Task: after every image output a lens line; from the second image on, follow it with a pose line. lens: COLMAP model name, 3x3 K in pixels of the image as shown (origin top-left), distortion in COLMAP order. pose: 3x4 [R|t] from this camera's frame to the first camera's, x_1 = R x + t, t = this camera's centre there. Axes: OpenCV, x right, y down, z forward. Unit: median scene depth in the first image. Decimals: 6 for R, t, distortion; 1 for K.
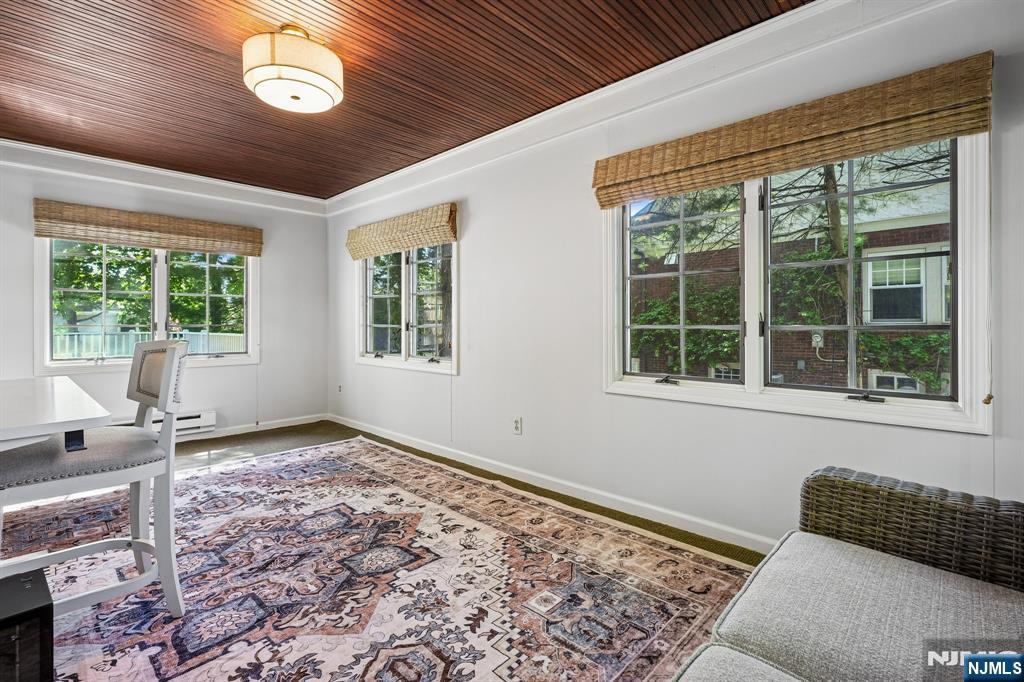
lens RADIAL K [[463.6, 0, 511.1], [0, 463.6, 320.4], [0, 0, 1]] dist [-0.006072, 0.002475]
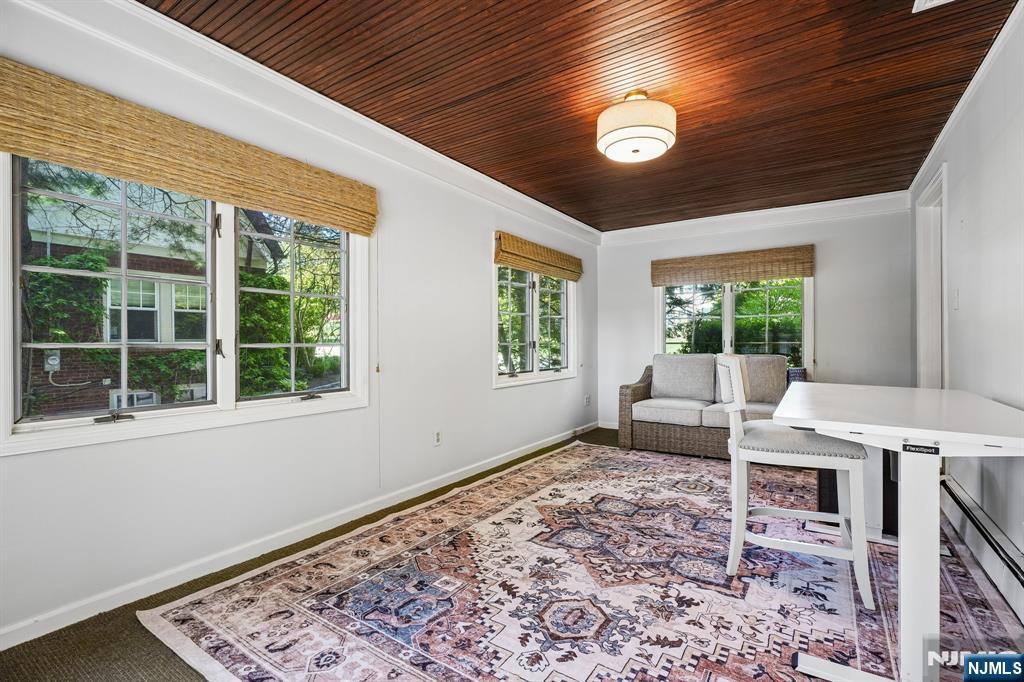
lens RADIAL K [[463.6, 0, 512.8], [0, 463.6, 344.9], [0, 0, 1]] dist [-0.006072, 0.002475]
pose [[-0.166940, -0.000188, 0.985967, -1.285870], [-0.007270, 0.999973, -0.001040, 0.018834], [-0.985940, -0.007341, -0.166937, 1.225926]]
